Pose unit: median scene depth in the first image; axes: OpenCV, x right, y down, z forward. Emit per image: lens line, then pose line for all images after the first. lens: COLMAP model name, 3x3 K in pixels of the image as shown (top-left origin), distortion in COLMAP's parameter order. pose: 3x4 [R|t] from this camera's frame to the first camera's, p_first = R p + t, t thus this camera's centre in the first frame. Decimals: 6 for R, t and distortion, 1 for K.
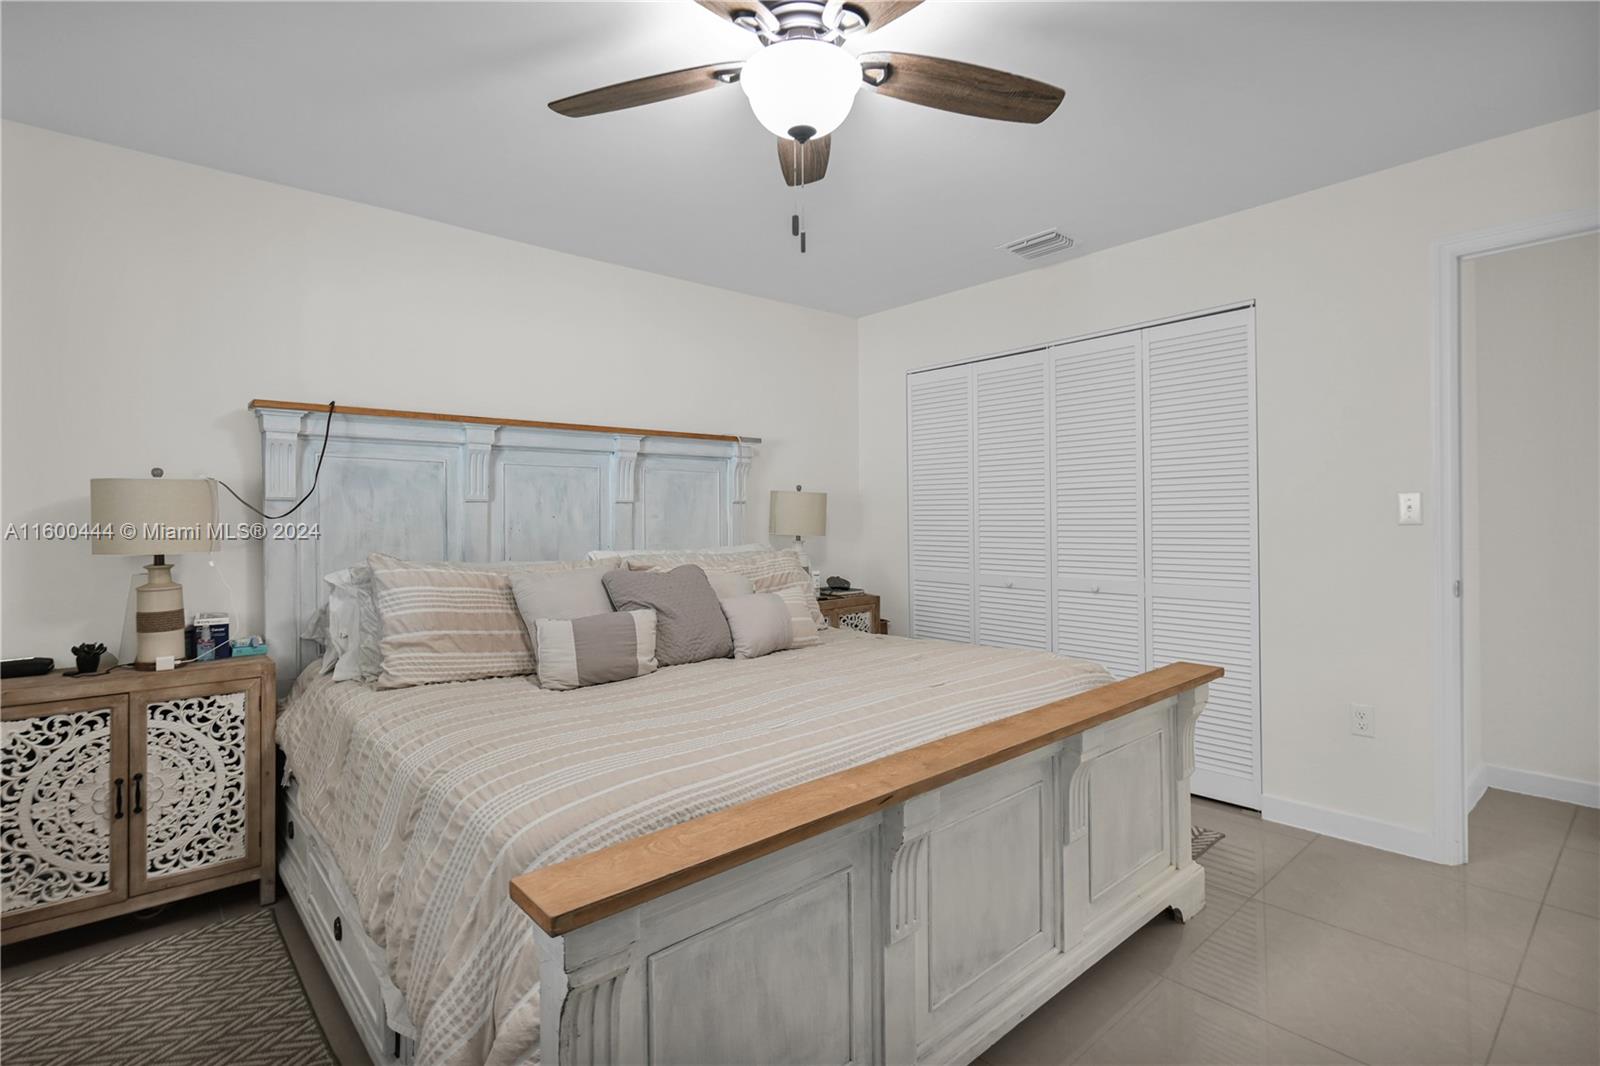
lens RADIAL K [[770.1, 0, 817.3], [0, 770.1, 493.6], [0, 0, 1]] dist [0.000669, -0.000034]
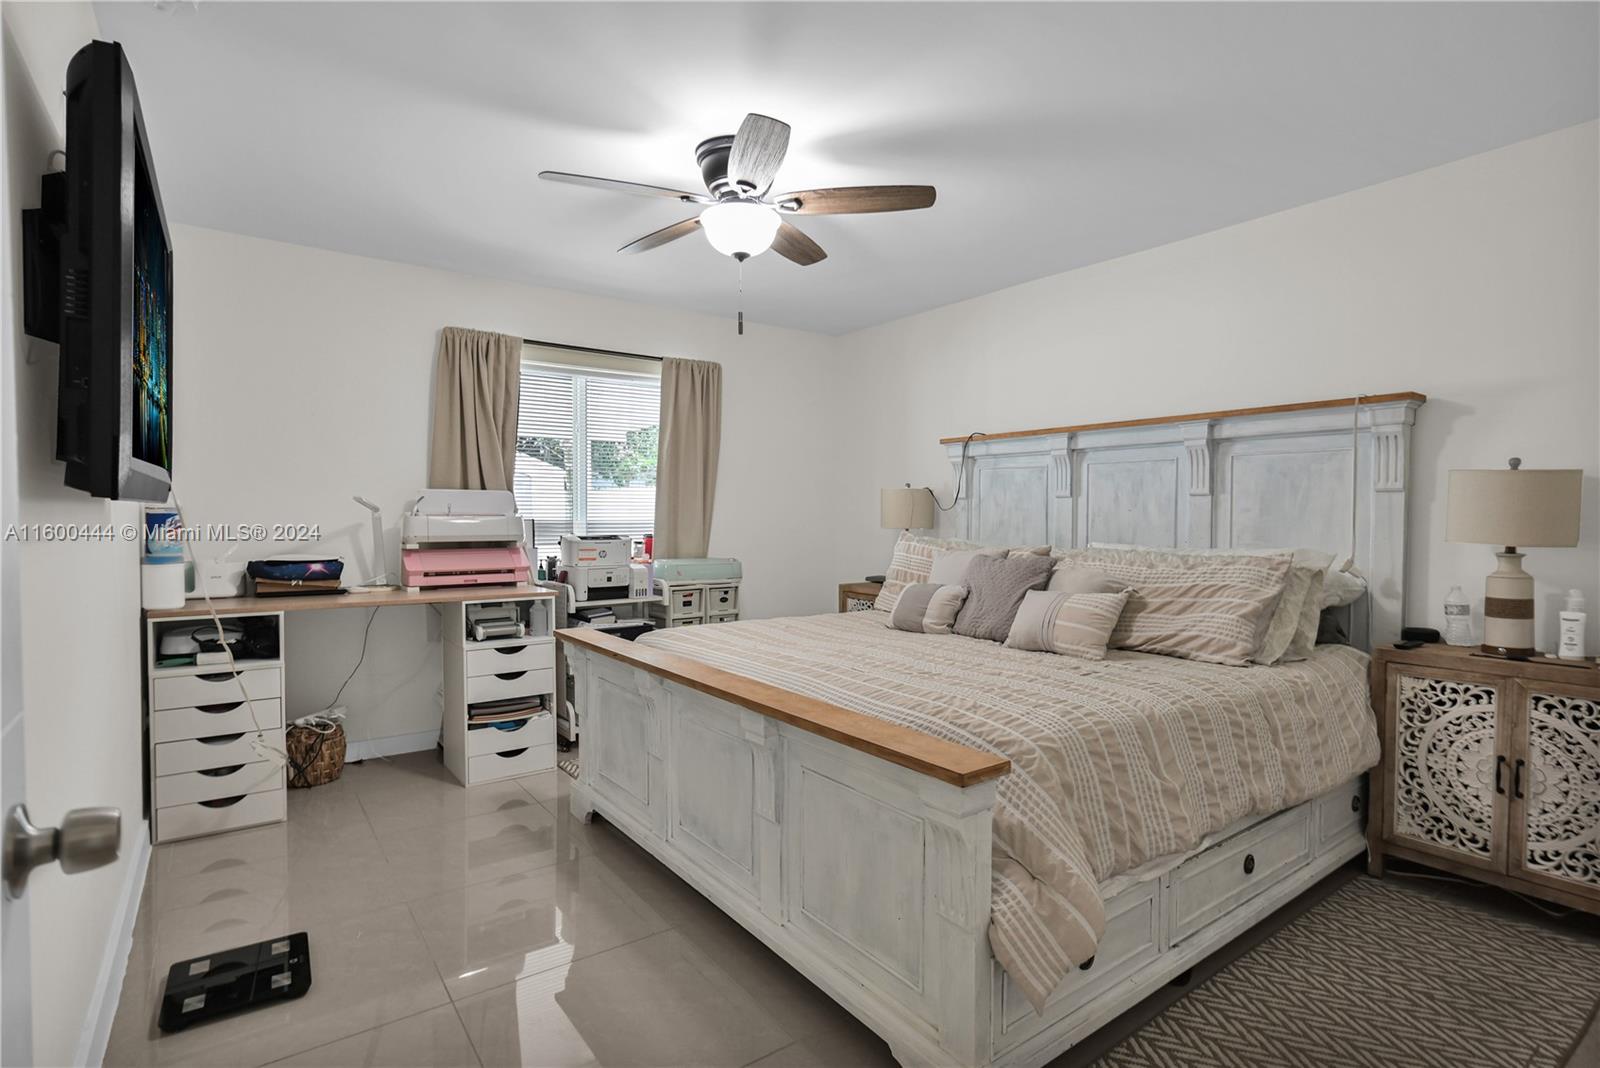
lens RADIAL K [[770.1, 0, 798.3], [0, 770.1, 524.5], [0, 0, 1]] dist [0.000669, -0.000034]
pose [[-0.057190, 0.027547, -0.997983, 0.169424], [0.032870, 0.999129, 0.025695, 0.001764], [0.997822, -0.031334, -0.058046, 0.135986]]
